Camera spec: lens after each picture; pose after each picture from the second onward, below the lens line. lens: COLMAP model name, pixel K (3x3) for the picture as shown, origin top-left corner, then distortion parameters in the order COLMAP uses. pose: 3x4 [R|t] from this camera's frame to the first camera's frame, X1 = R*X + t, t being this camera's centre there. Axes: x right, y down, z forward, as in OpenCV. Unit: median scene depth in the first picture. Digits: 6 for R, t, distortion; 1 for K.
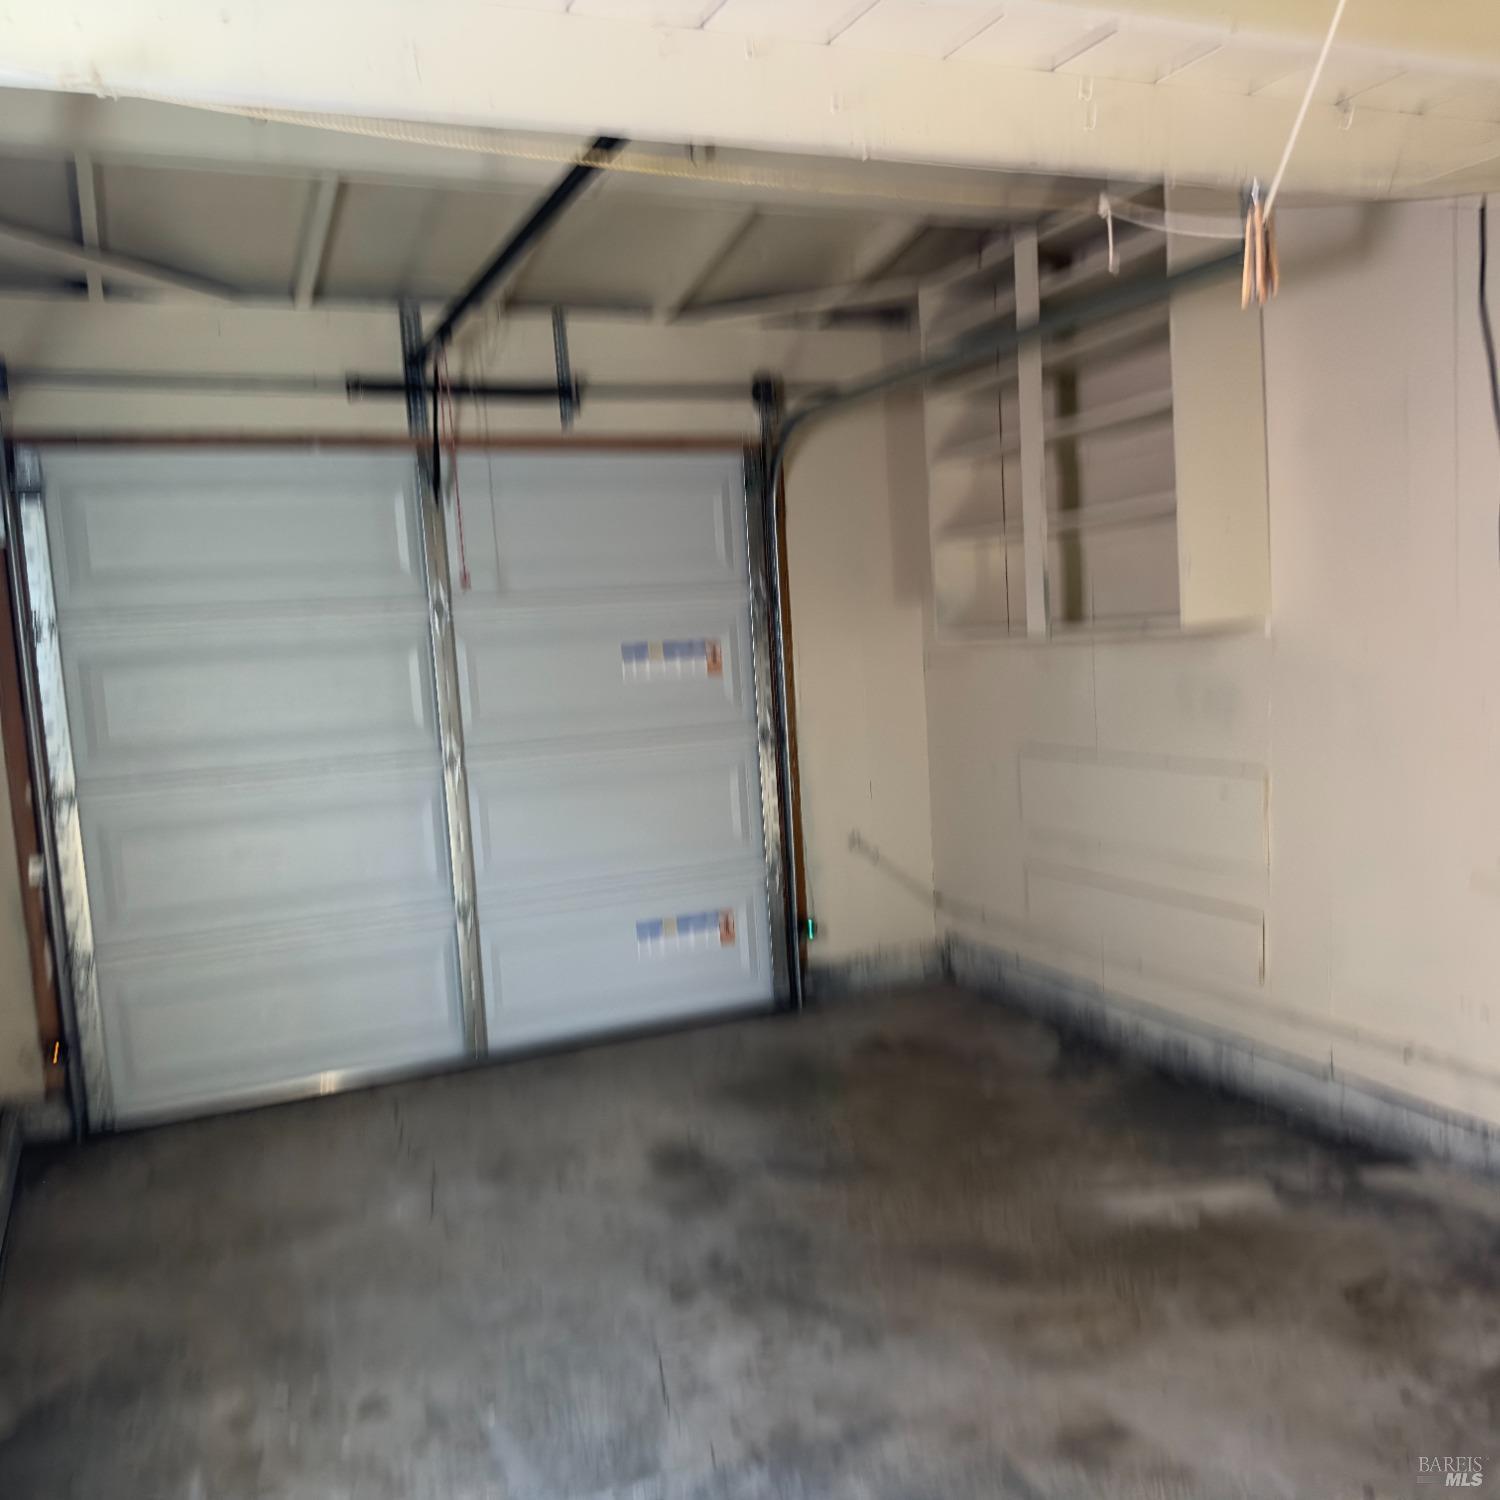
lens RADIAL K [[1395.4, 0, 762.2], [0, 1395.4, 770.7], [0, 0, 1]] dist [0.145114, -0.289703]
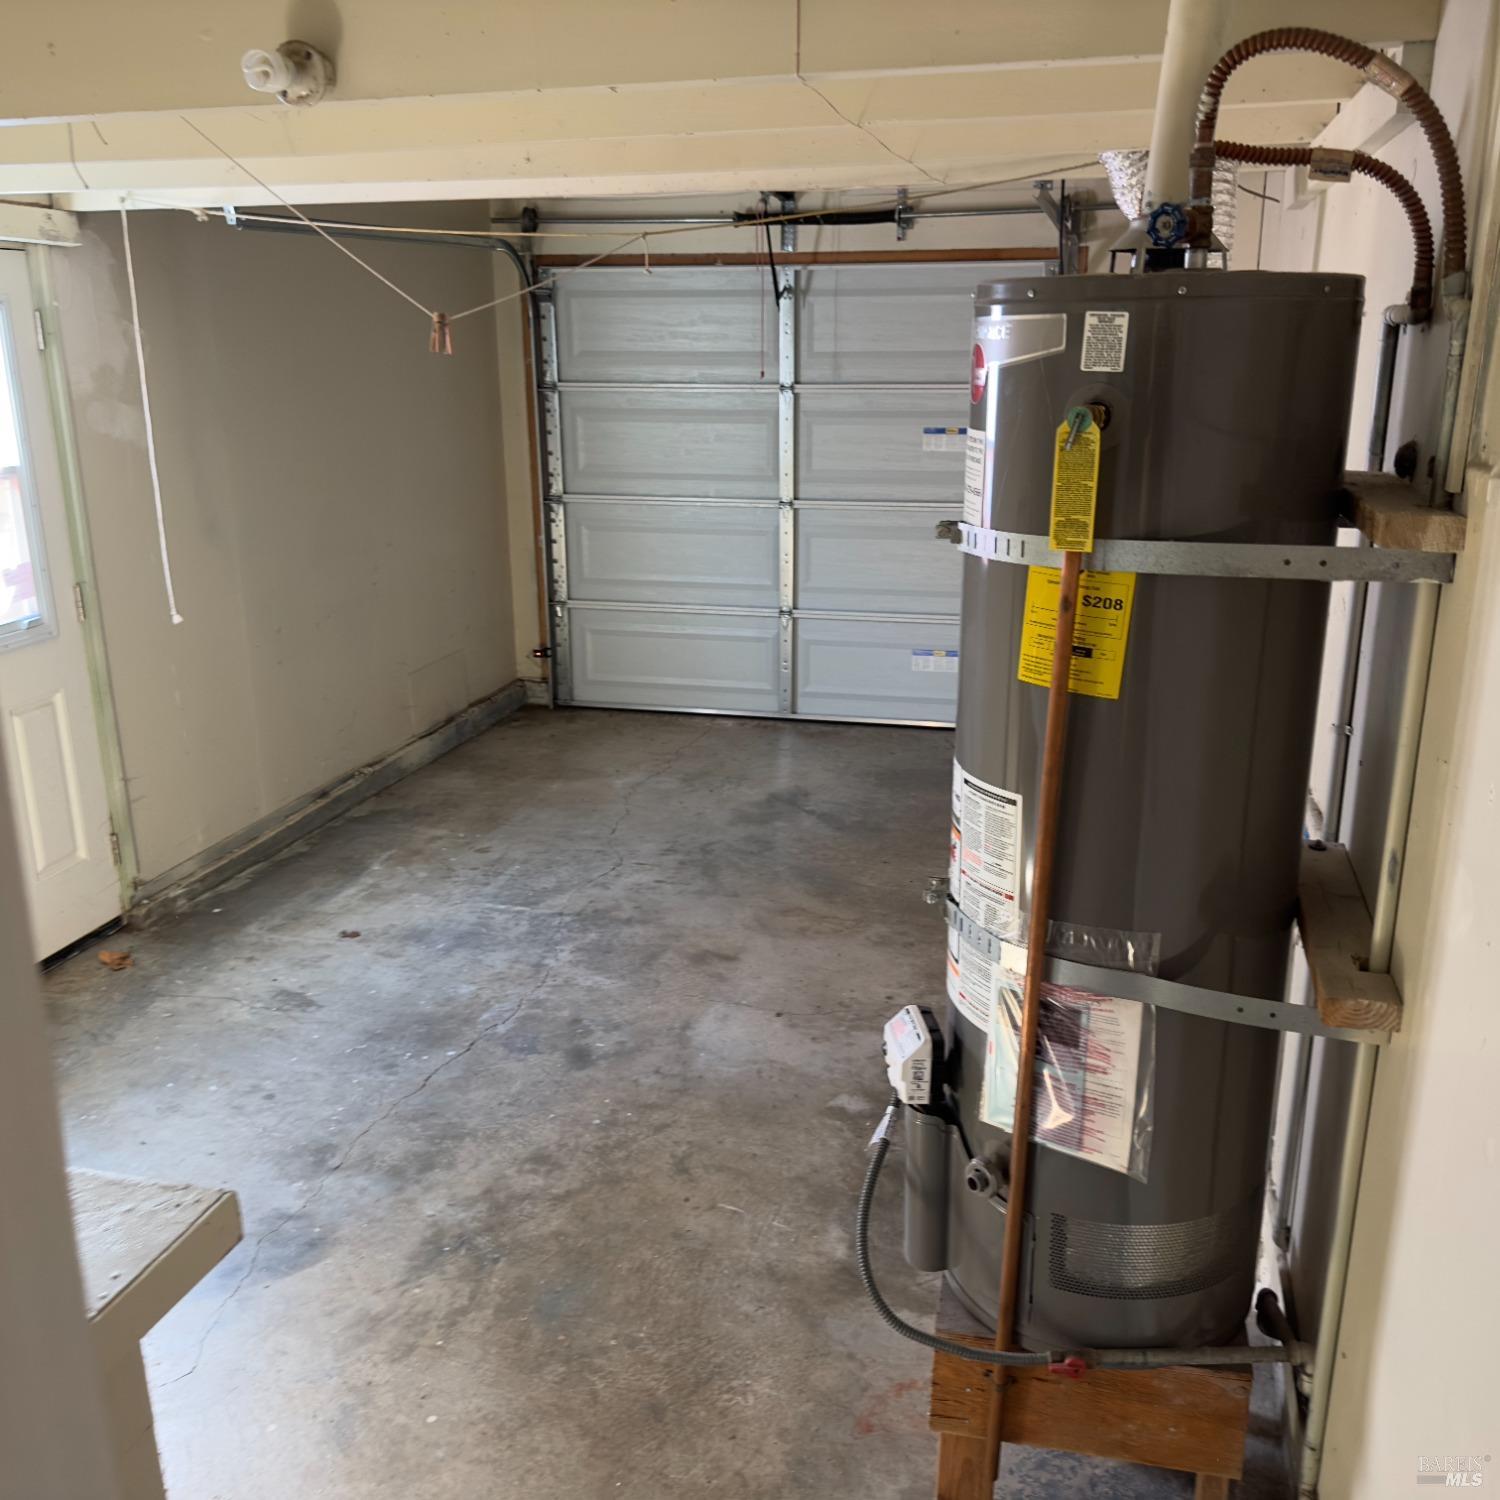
lens RADIAL K [[1395.4, 0, 762.2], [0, 1395.4, 770.7], [0, 0, 1]] dist [0.145114, -0.289703]
pose [[0.800909, 0.226231, -0.554404, 0.909651], [-0.106521, 0.964943, 0.239873, -0.126503], [0.589235, -0.133060, 0.796930, -0.229250]]
